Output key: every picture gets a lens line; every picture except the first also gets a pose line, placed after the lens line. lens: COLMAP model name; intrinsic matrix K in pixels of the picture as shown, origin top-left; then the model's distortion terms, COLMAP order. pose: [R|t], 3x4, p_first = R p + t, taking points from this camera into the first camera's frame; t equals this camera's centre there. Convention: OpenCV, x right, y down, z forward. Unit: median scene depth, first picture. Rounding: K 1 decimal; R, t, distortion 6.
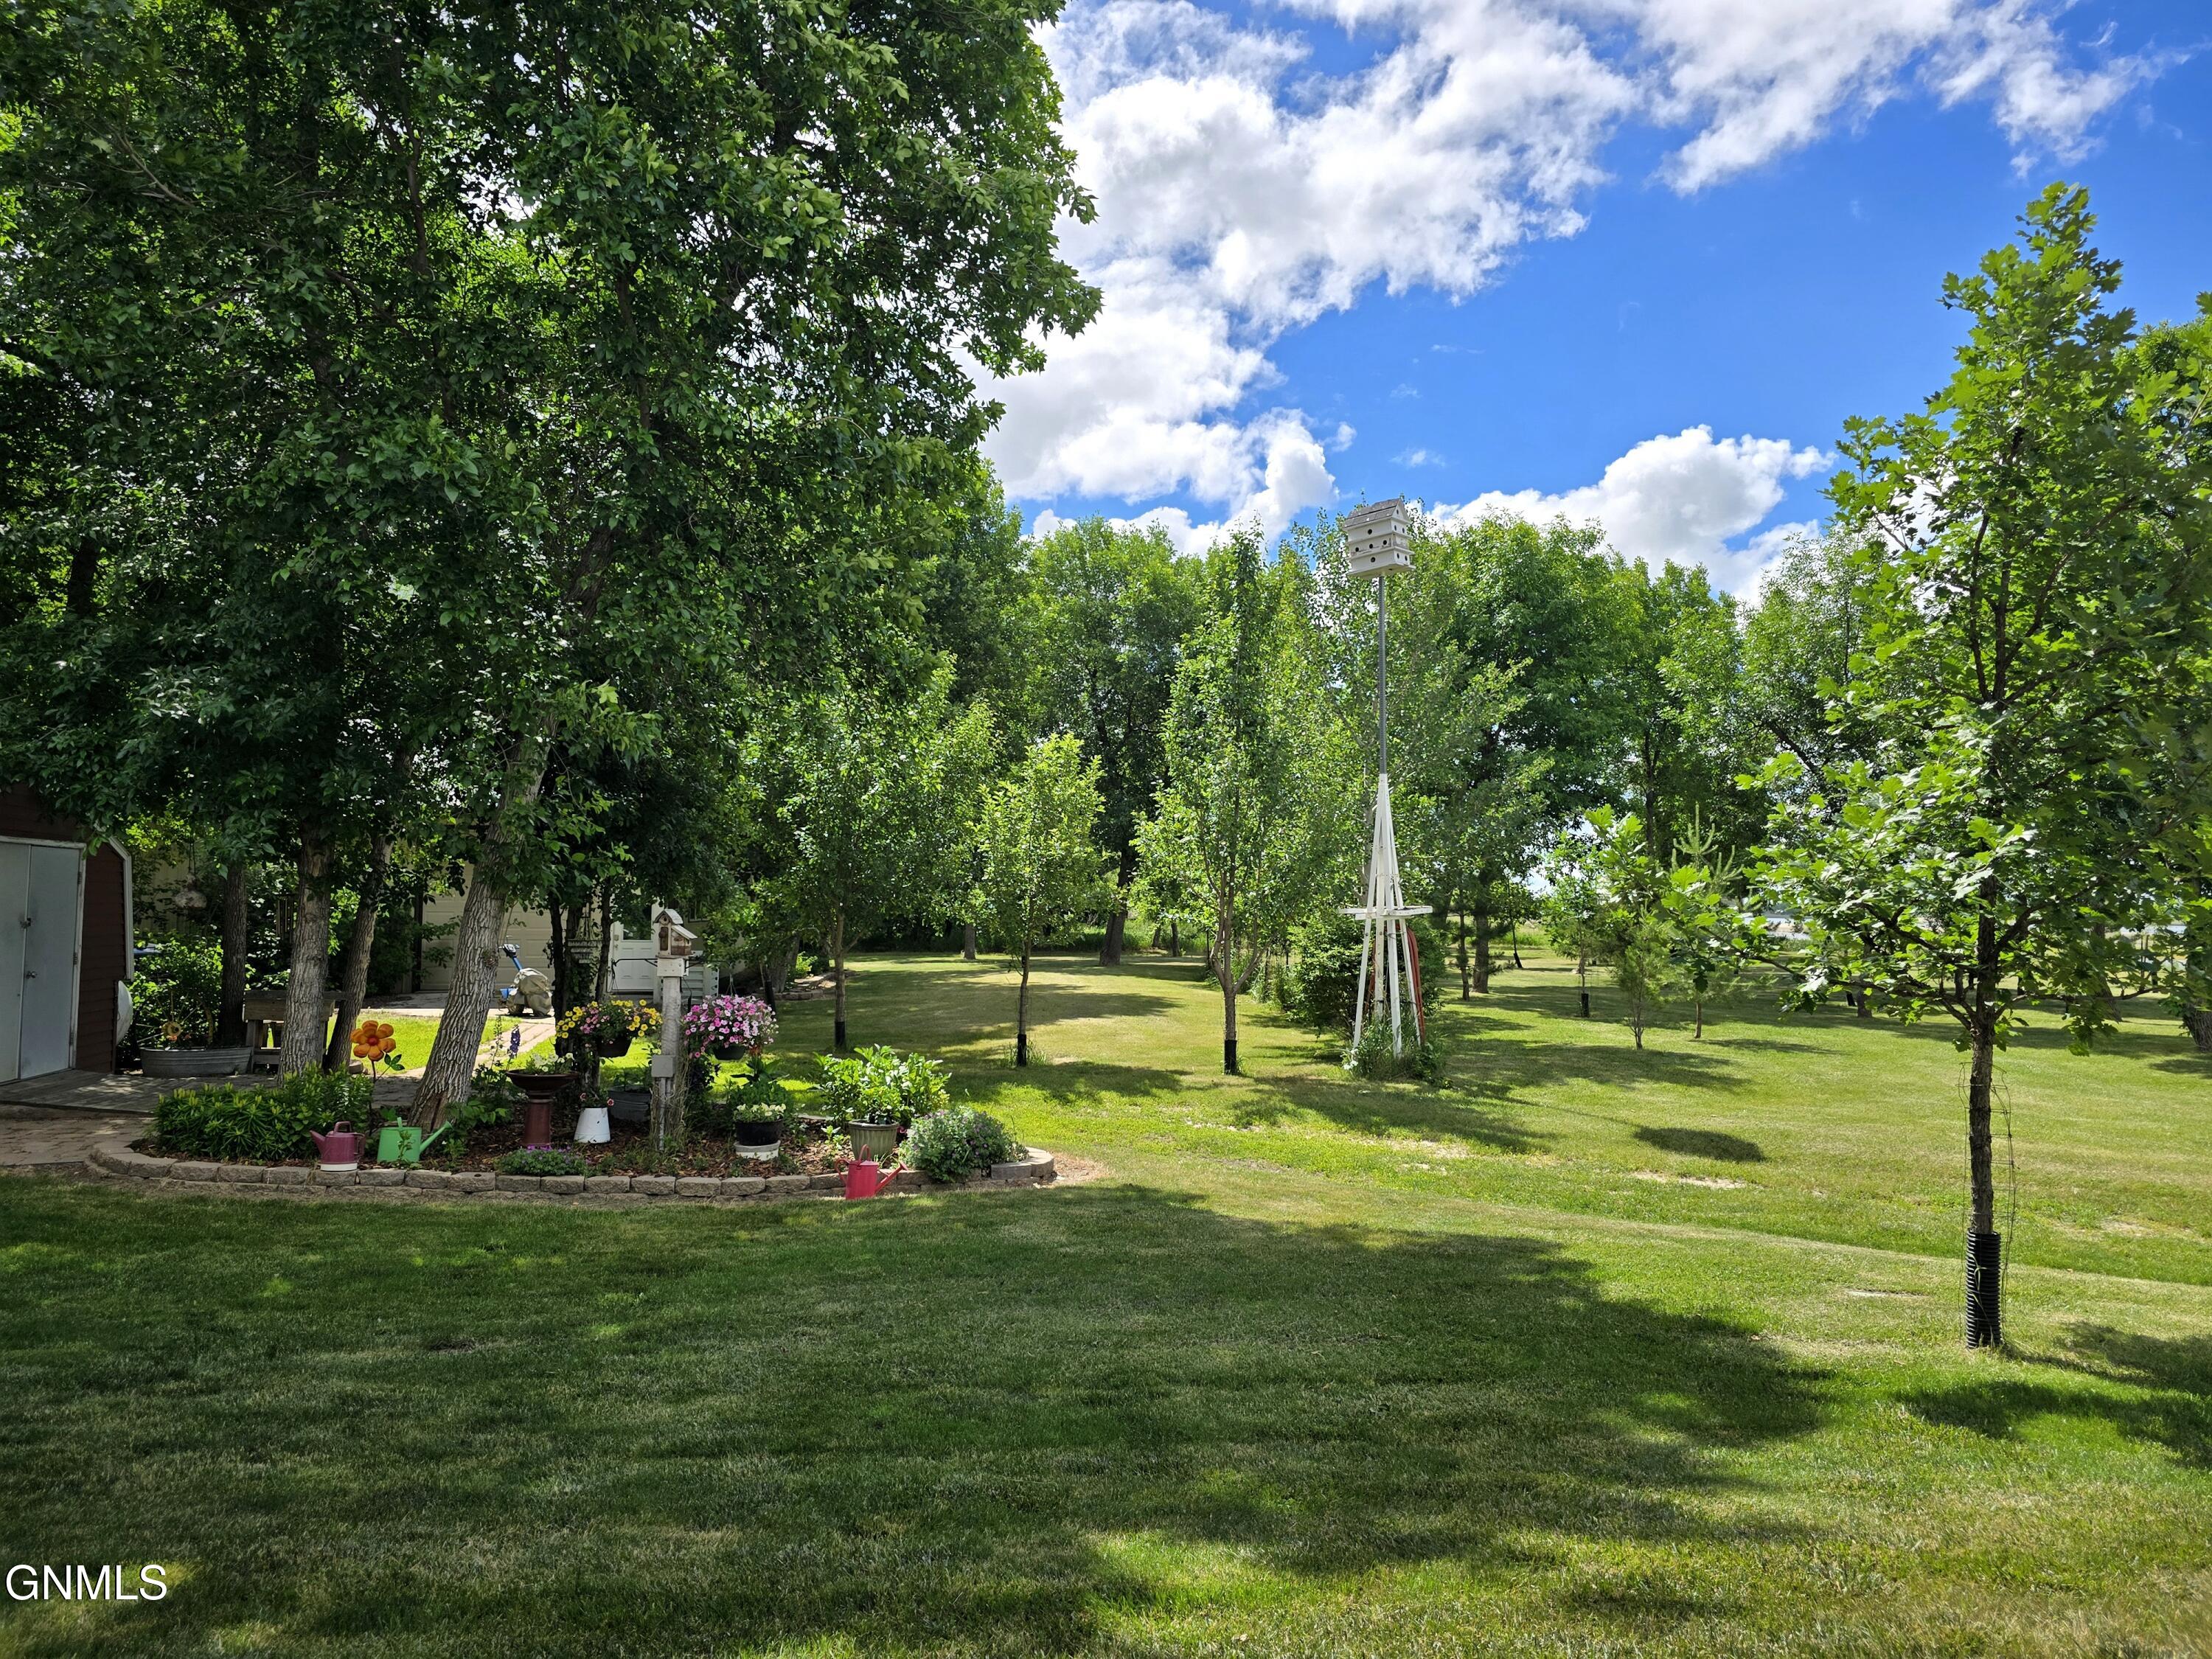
lens RADIAL K [[1491.4, 0, 1106.0], [0, 1491.4, 829.5], [0, 0, 1]] dist [0.111650, -0.031346]
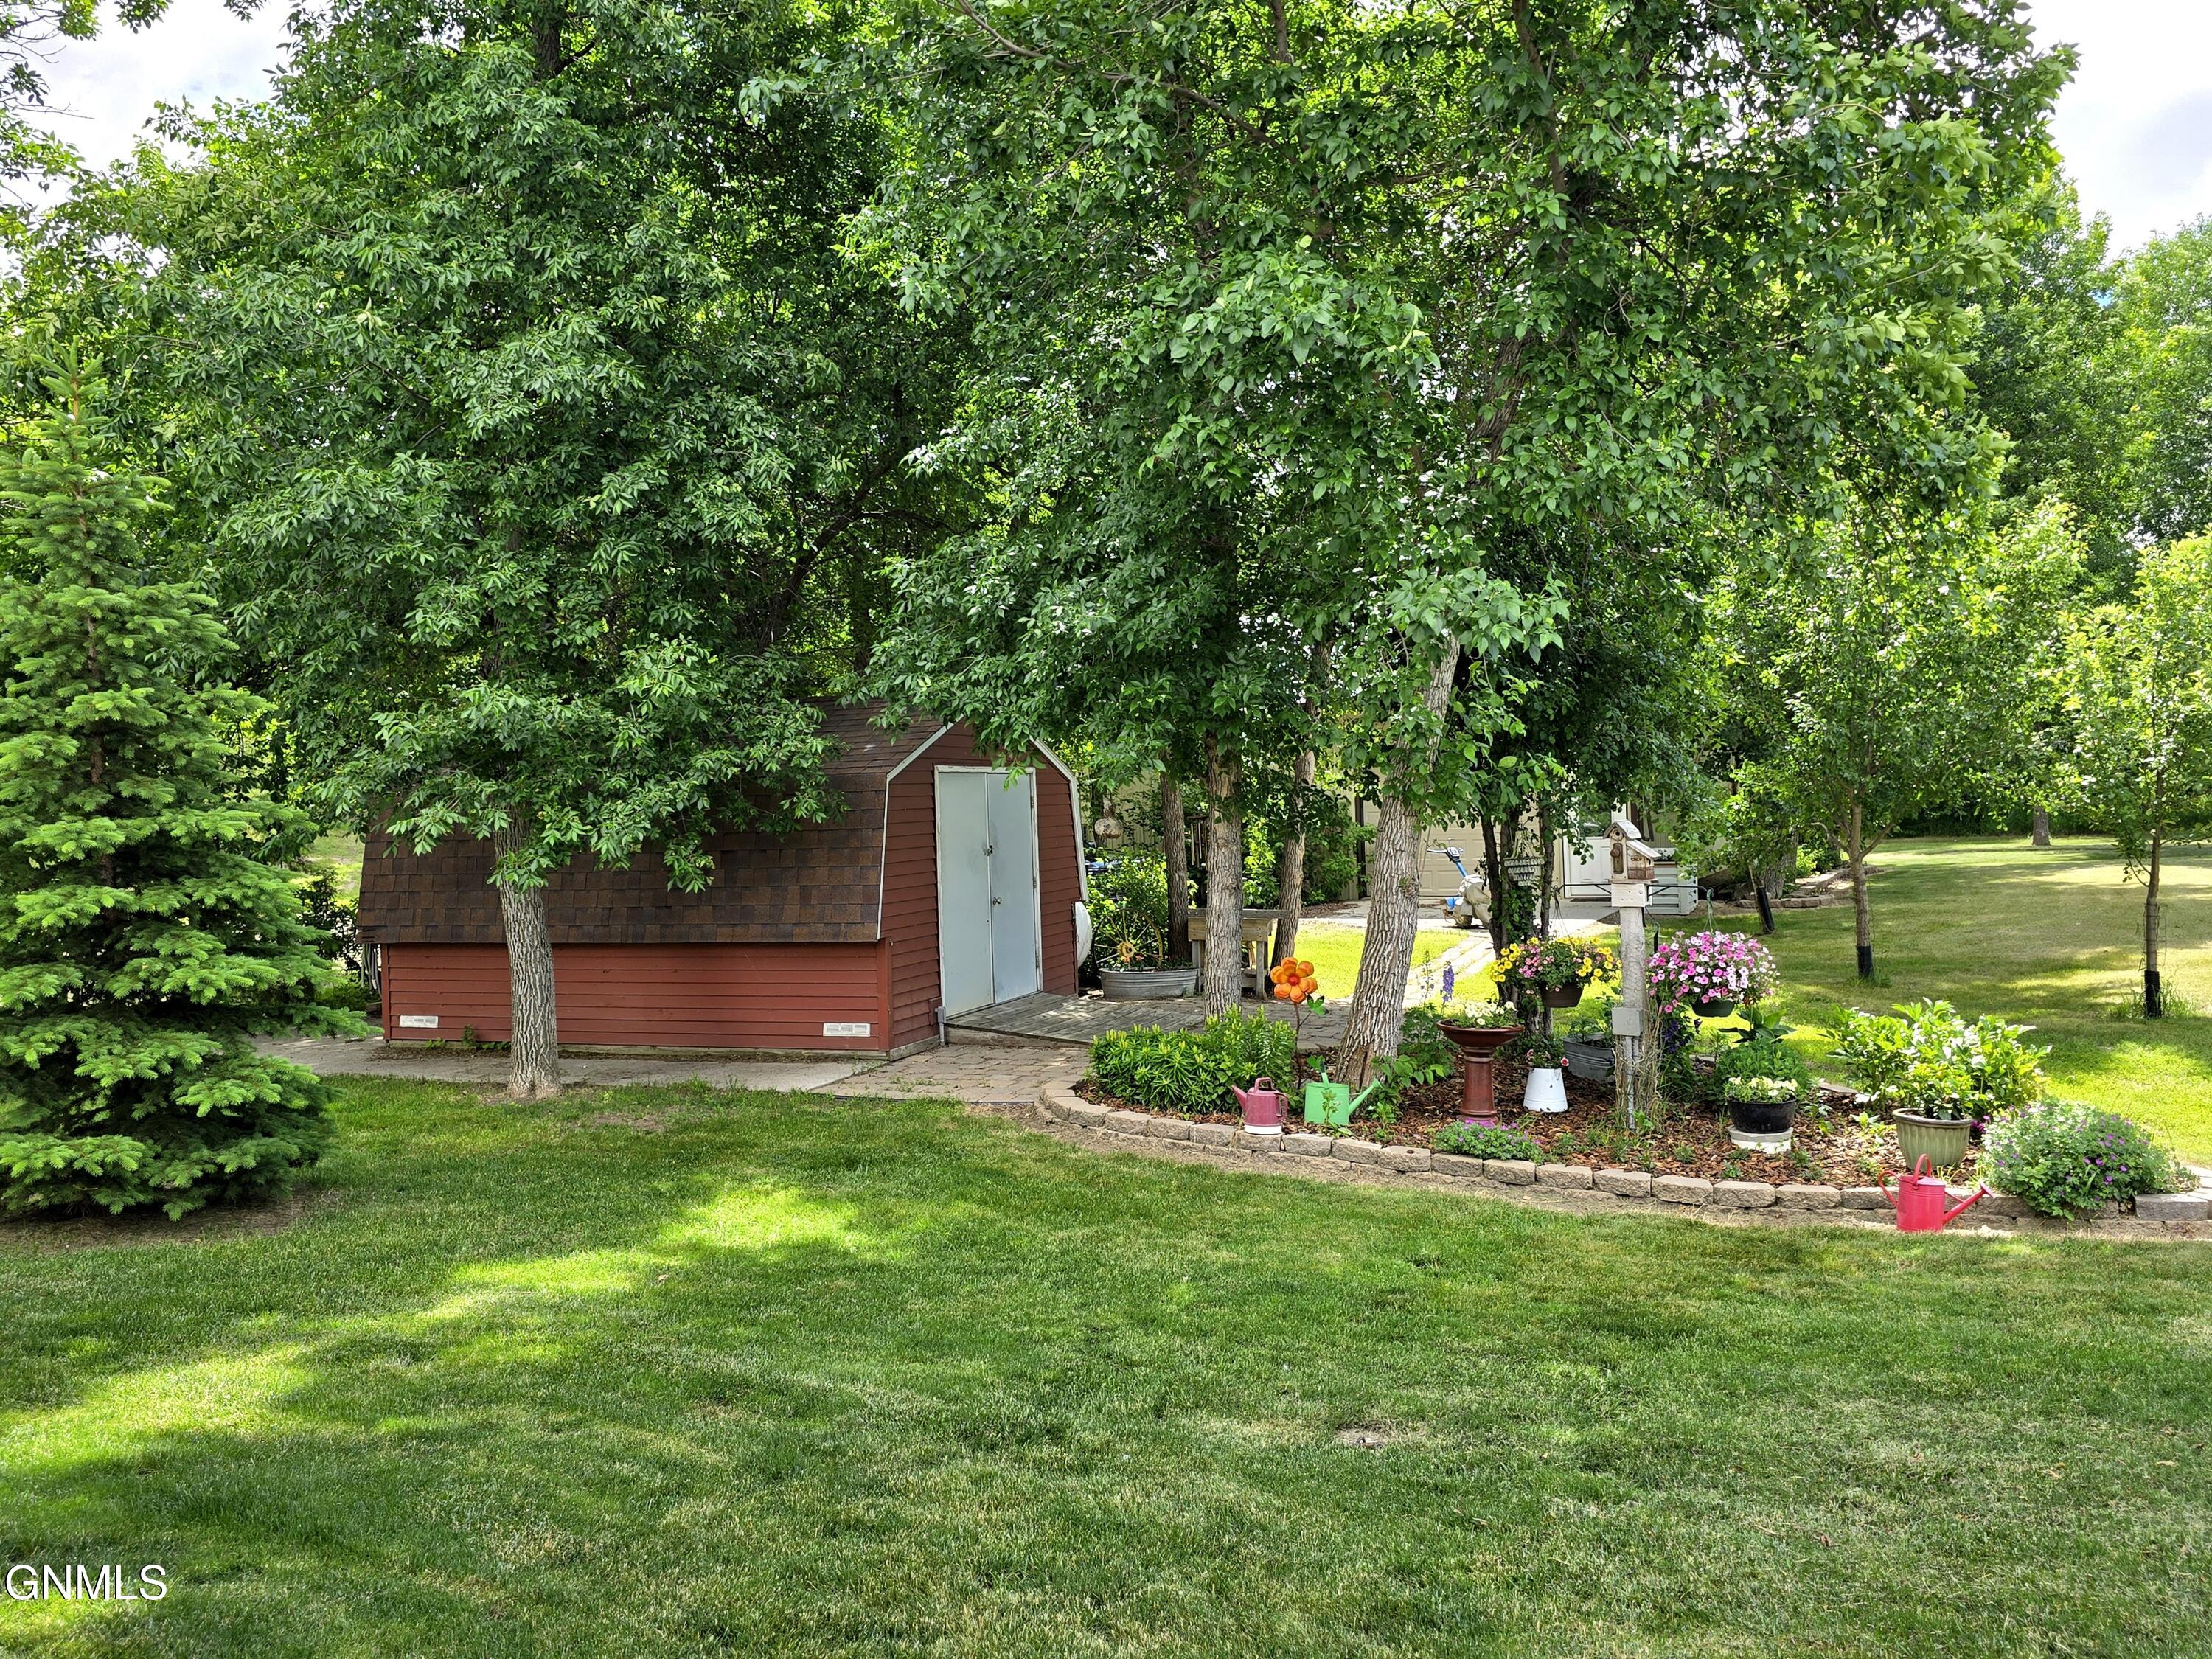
lens RADIAL K [[1507.0, 0, 1107.4], [0, 1507.0, 758.4], [0, 0, 1]] dist [0.004045, -0.026375]
pose [[0.809813, -0.037272, -0.585502, -0.050935], [0.066607, 0.997368, 0.028634, -0.018155], [0.582894, -0.062187, 0.810165, 0.224331]]
